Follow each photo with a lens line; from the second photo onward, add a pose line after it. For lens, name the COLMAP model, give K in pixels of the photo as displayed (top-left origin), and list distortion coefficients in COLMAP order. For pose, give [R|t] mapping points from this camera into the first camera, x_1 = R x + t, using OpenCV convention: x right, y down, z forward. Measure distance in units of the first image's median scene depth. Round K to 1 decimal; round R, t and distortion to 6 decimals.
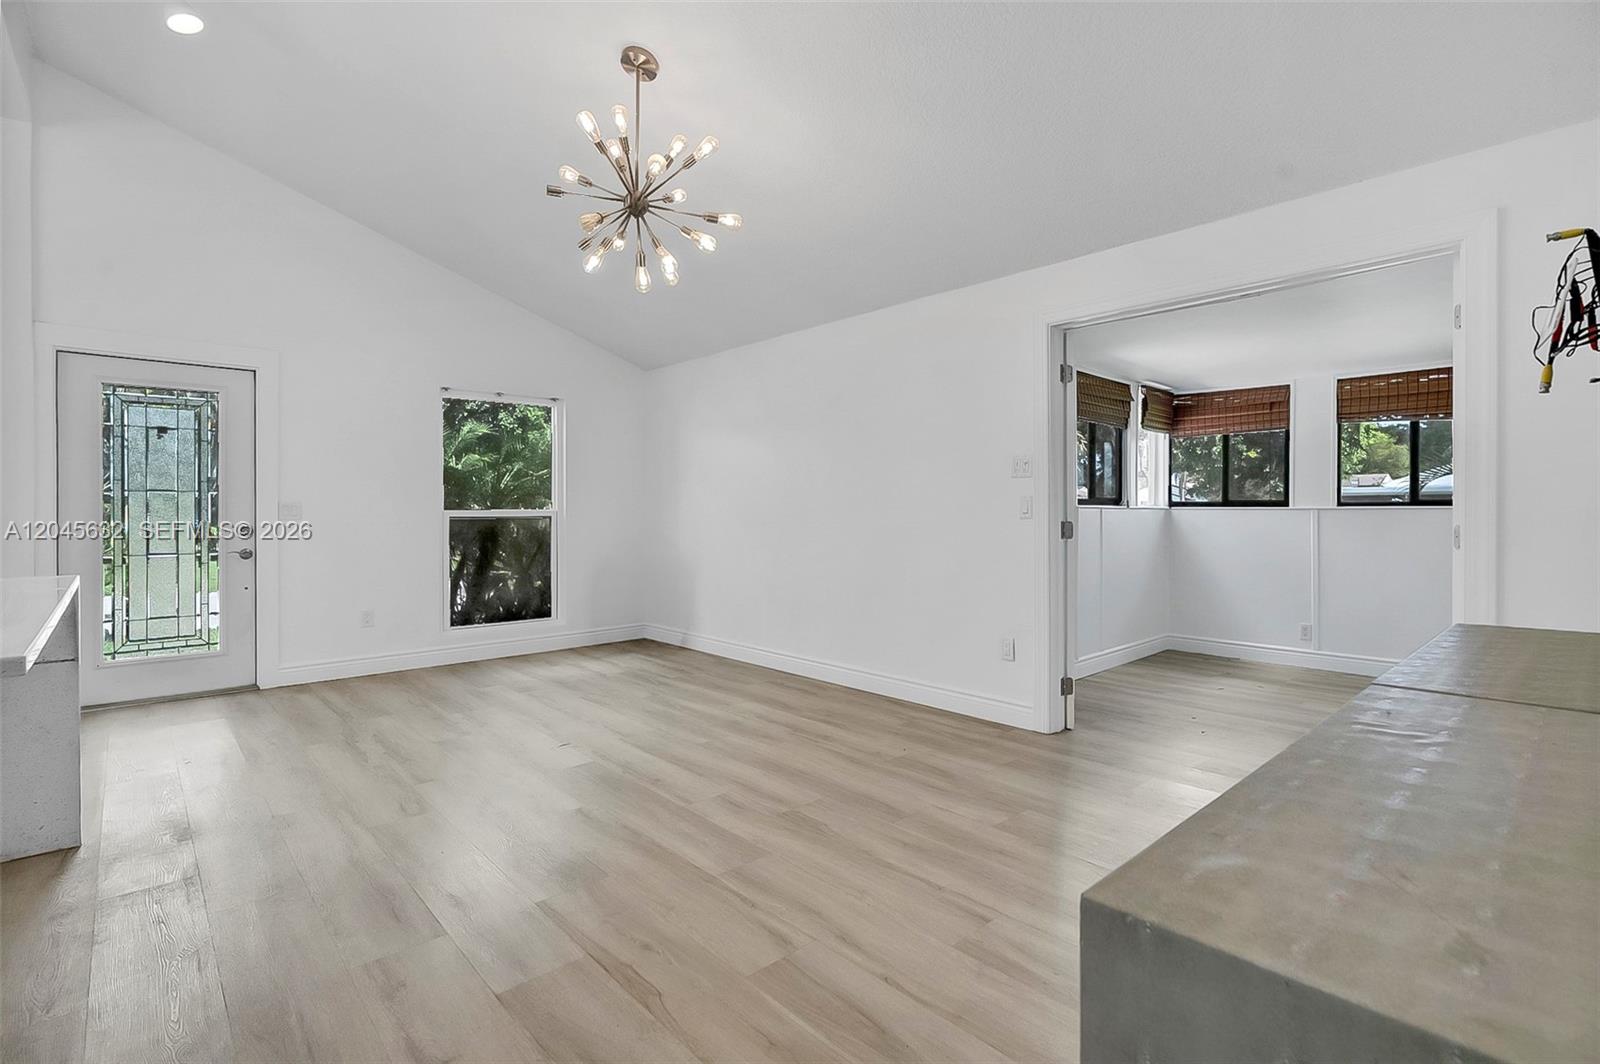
lens RADIAL K [[737.7, 0, 807.3], [0, 737.7, 516.0], [0, 0, 1]] dist [-0.002104, 0.000504]
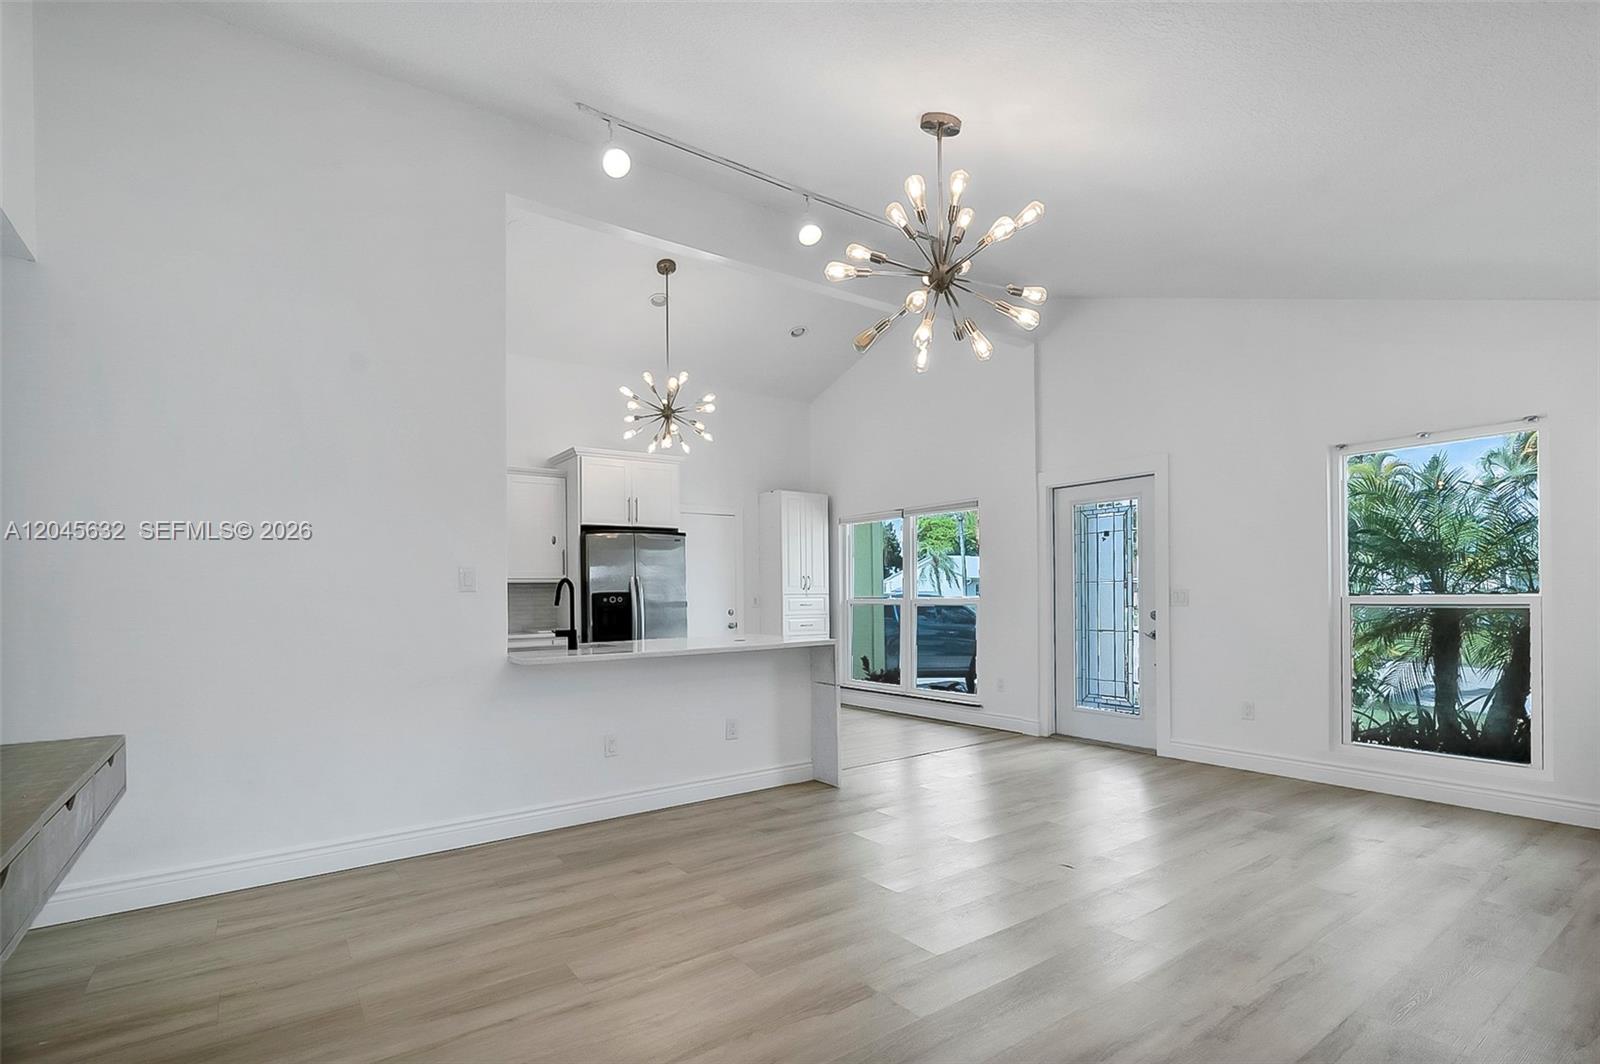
lens RADIAL K [[757.4, 0, 807.3], [0, 757.4, 575.7], [0, 0, 1]] dist [0.000024, 0.000017]
pose [[-0.108766, -0.021988, -0.993824, 0.517718], [0.012295, 0.999649, -0.023462, -0.021282], [0.993991, -0.014771, -0.108457, 0.651287]]
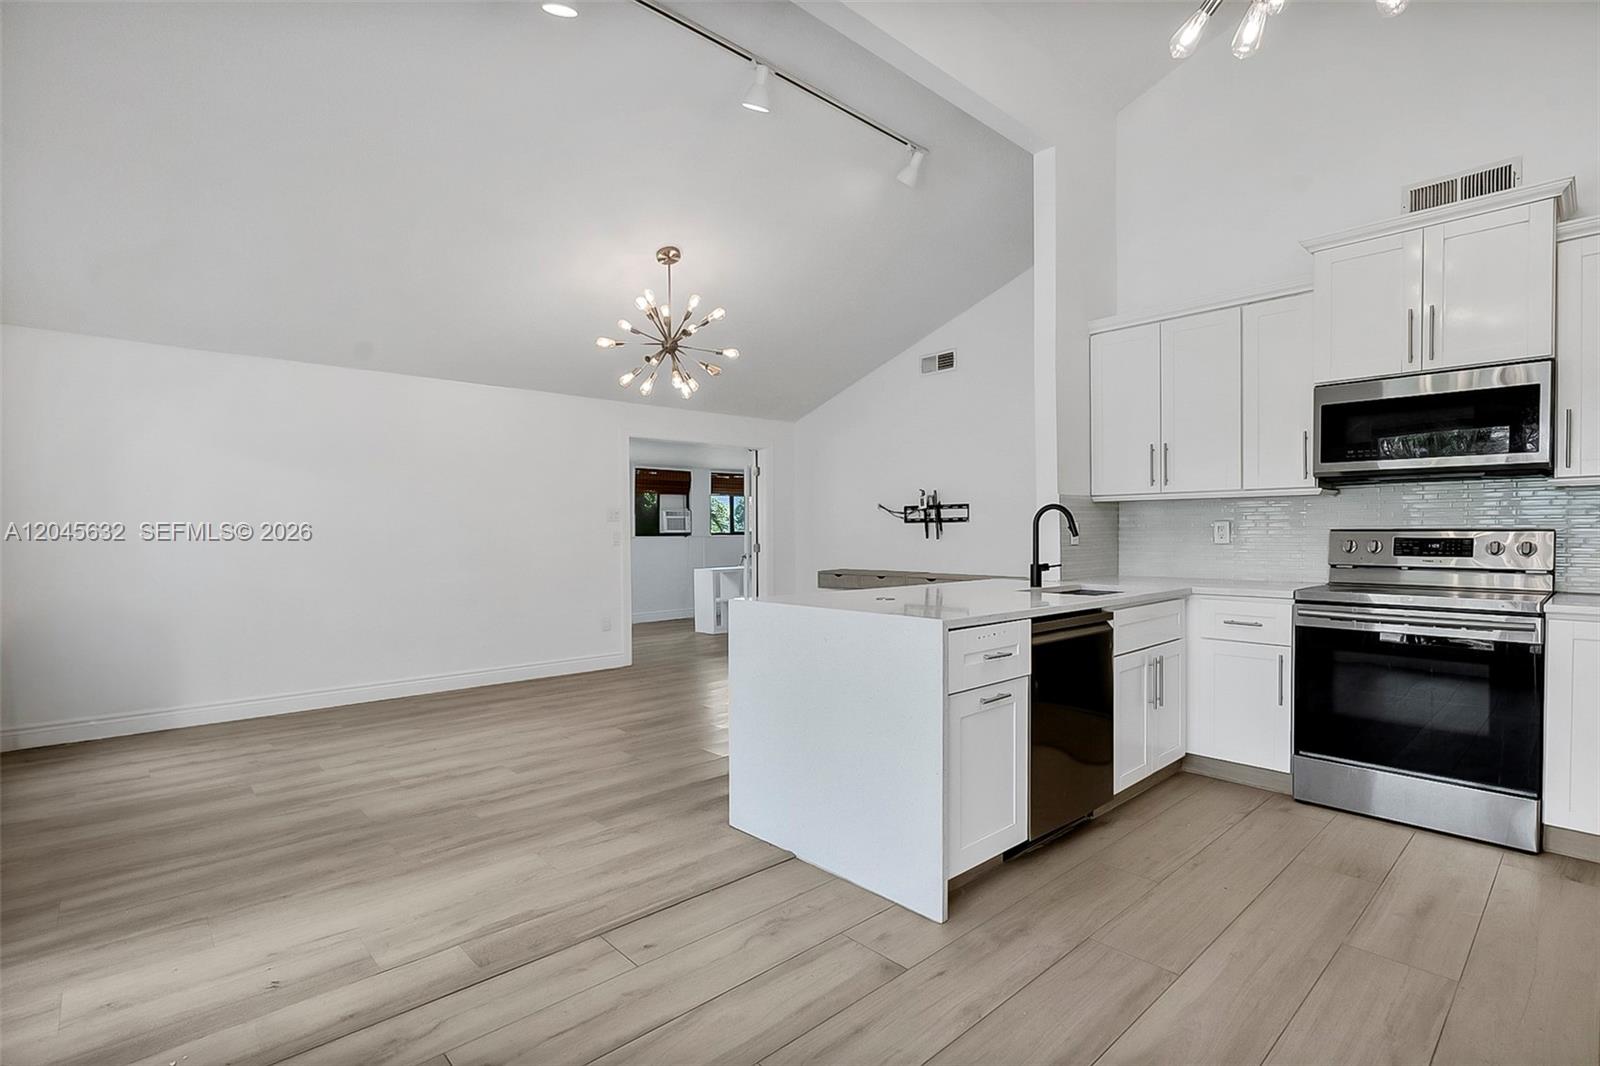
lens RADIAL K [[751.1, 0, 790.4], [0, 751.1, 526.0], [0, 0, 1]] dist [-0.003886, 0.000209]
pose [[0.014040, 0.011163, 0.999839, -1.274329], [0.007218, 0.999910, -0.011265, -0.013761], [-0.999875, 0.007375, 0.013958, 0.507903]]
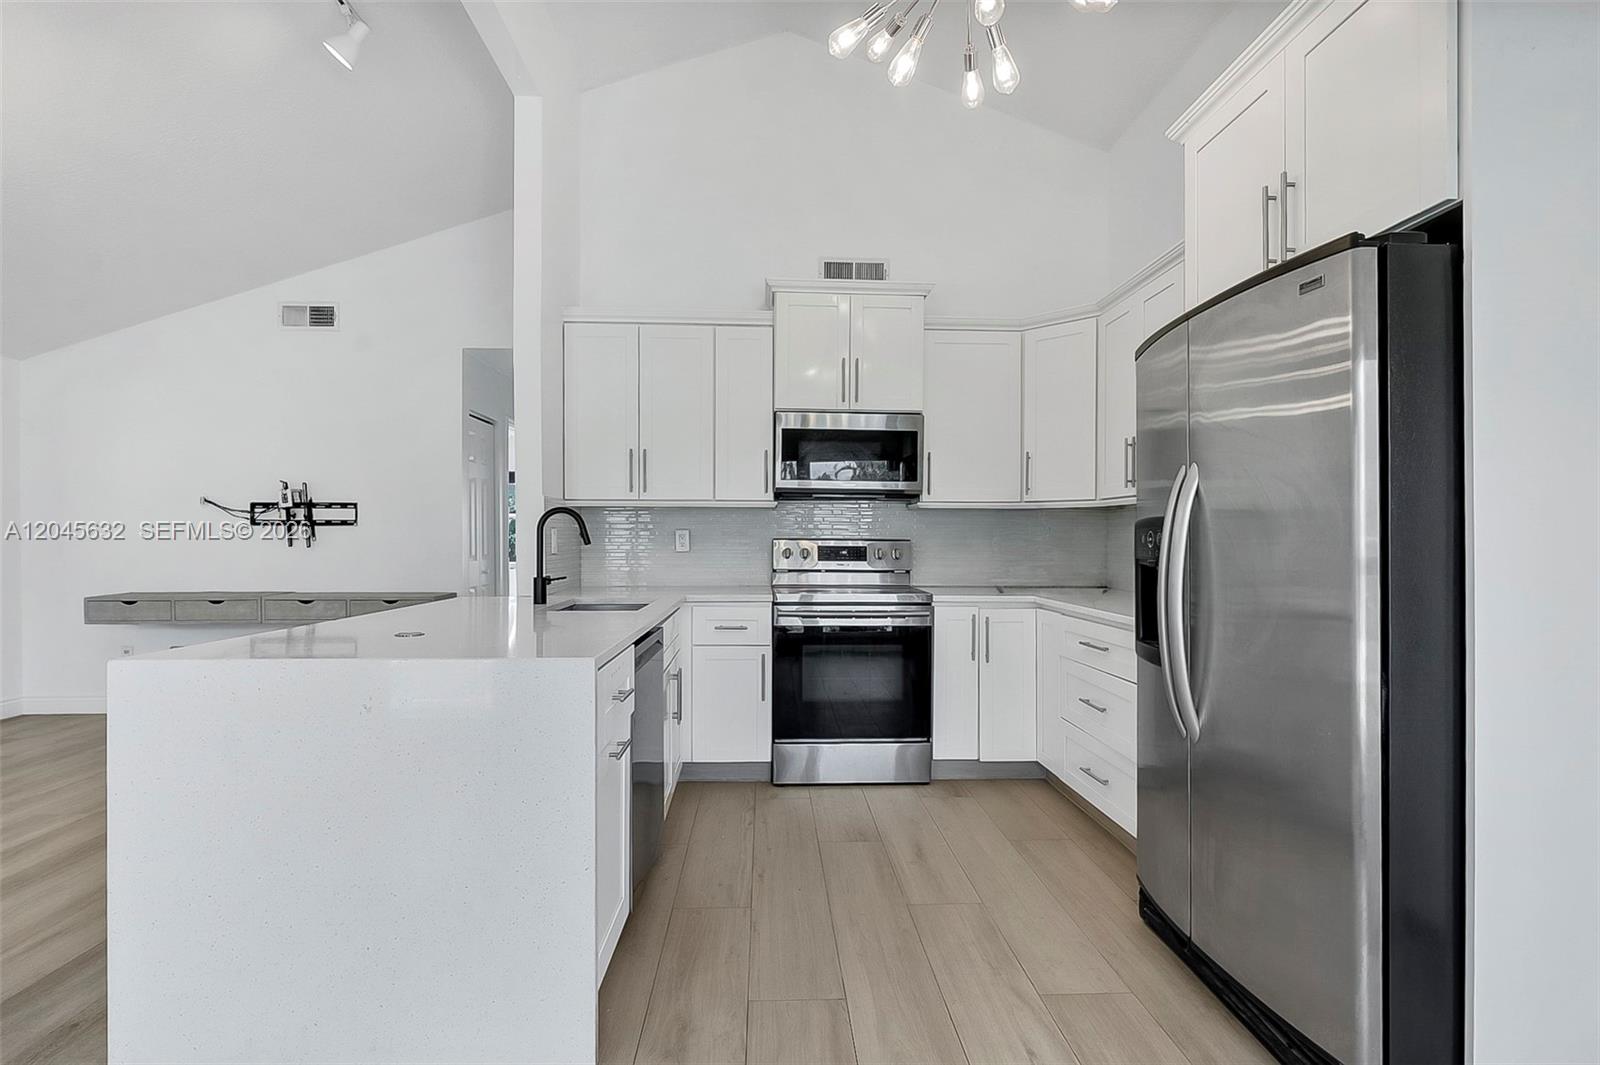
lens RADIAL K [[771.4, 0, 793.4], [0, 771.4, 532.0], [0, 0, 1]] dist [-0.004814, -0.000197]
pose [[-0.759613, 0.007087, 0.650337, -1.082785], [0.001257, 0.999955, -0.009430, -0.014132], [-0.650374, -0.006345, -0.759587, 0.646779]]
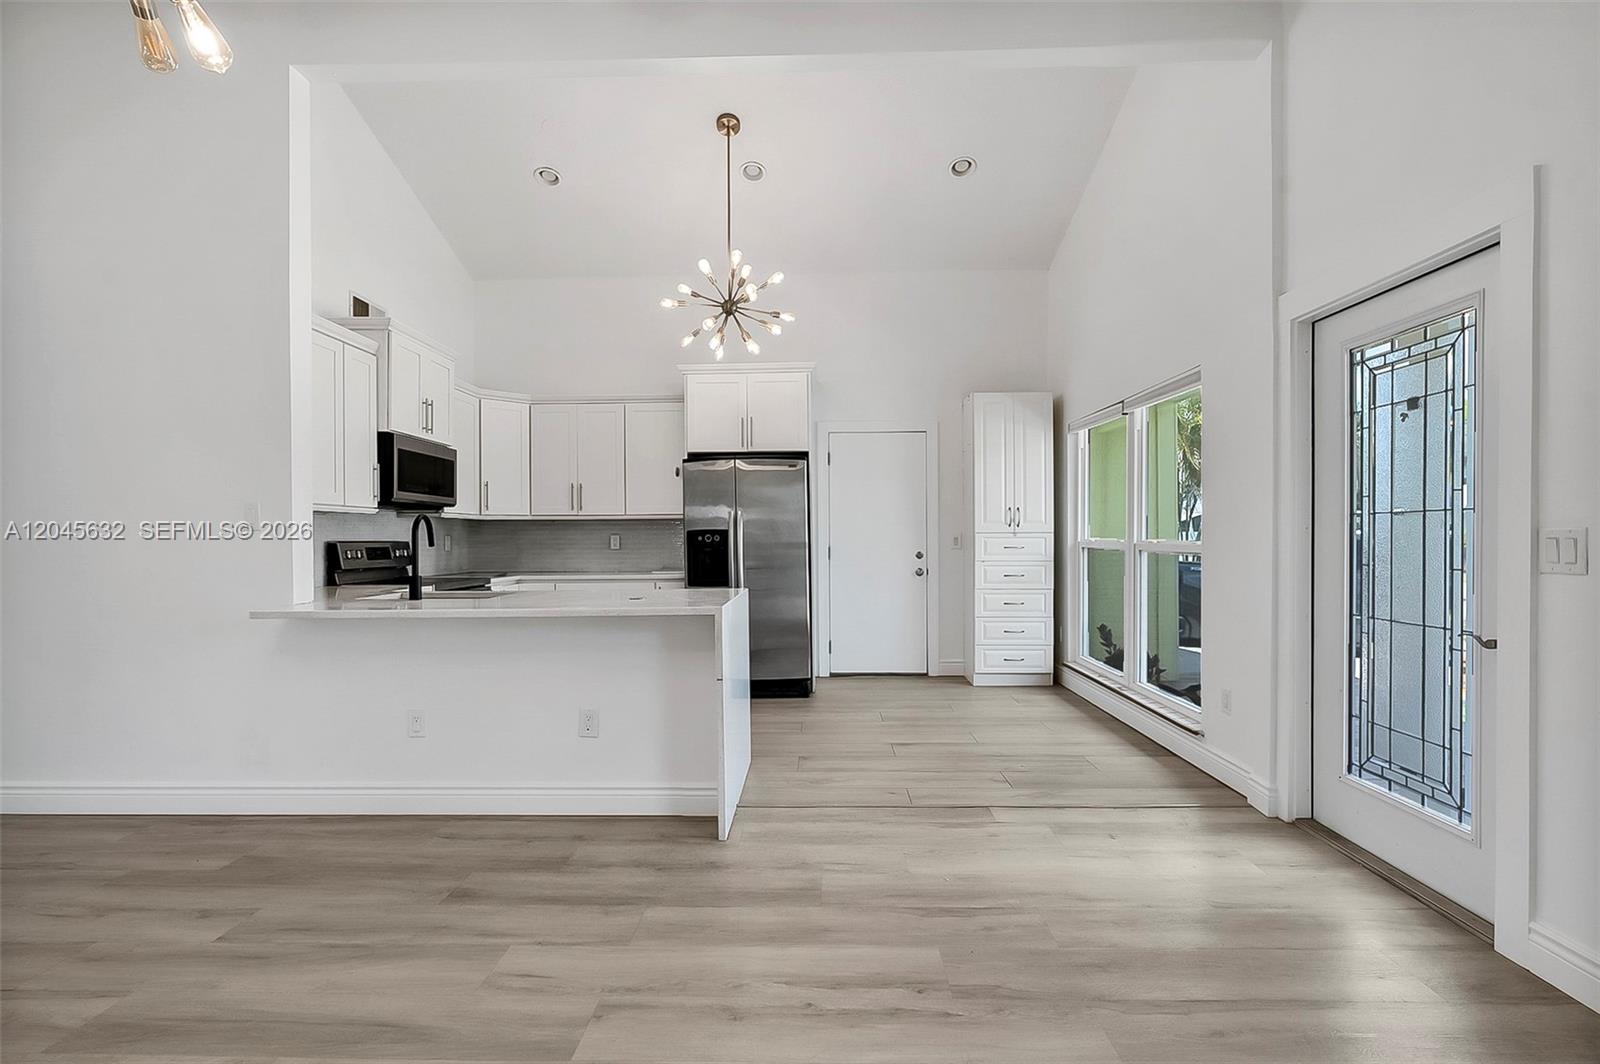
lens RADIAL K [[741.1, 0, 811.0], [0, 741.1, 536.0], [0, 0, 1]] dist [0.002418, 0.000180]
pose [[-0.689650, 0.008544, -0.724093, -0.139901], [0.006587, 0.999963, 0.005525, -0.023434], [0.724113, -0.000959, -0.689681, 1.098200]]
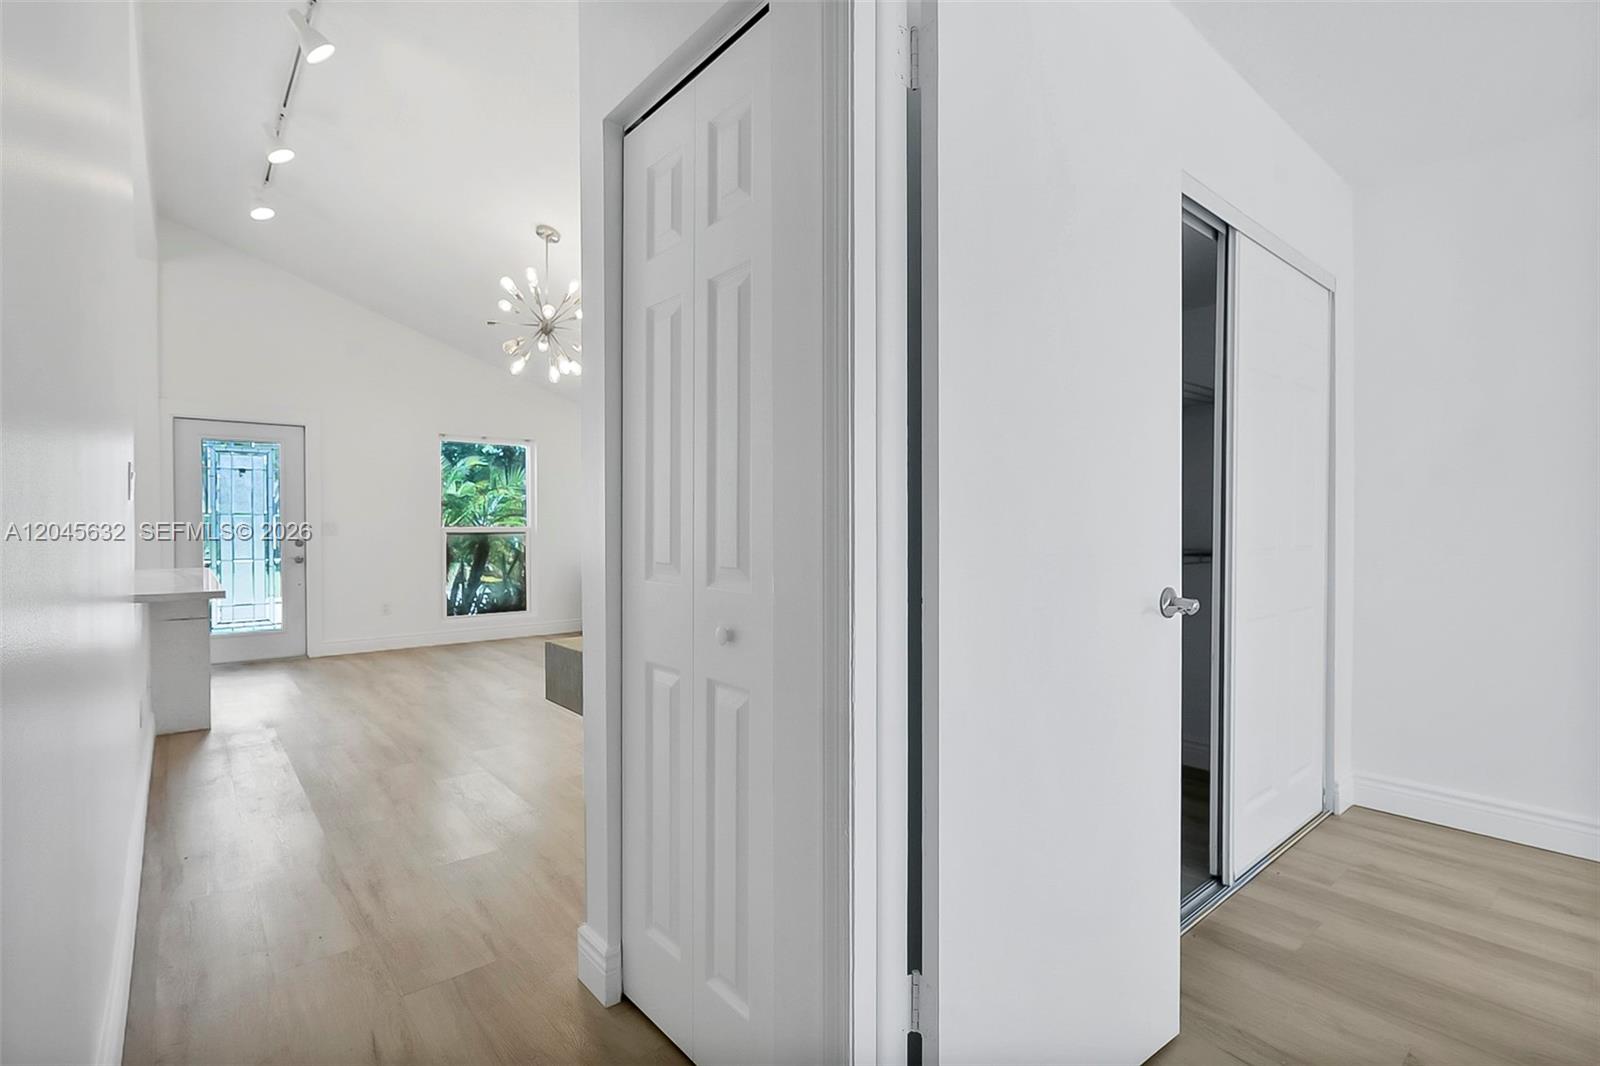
lens RADIAL K [[738.4, 0, 780.0], [0, 738.4, 536.9], [0, 0, 1]] dist [-0.002400, -0.000388]
pose [[0.997954, -0.001188, -0.063922, 0.242082], [0.001671, 0.999970, 0.007500, 0.000411], [0.063912, -0.007591, 0.997927, -0.344685]]
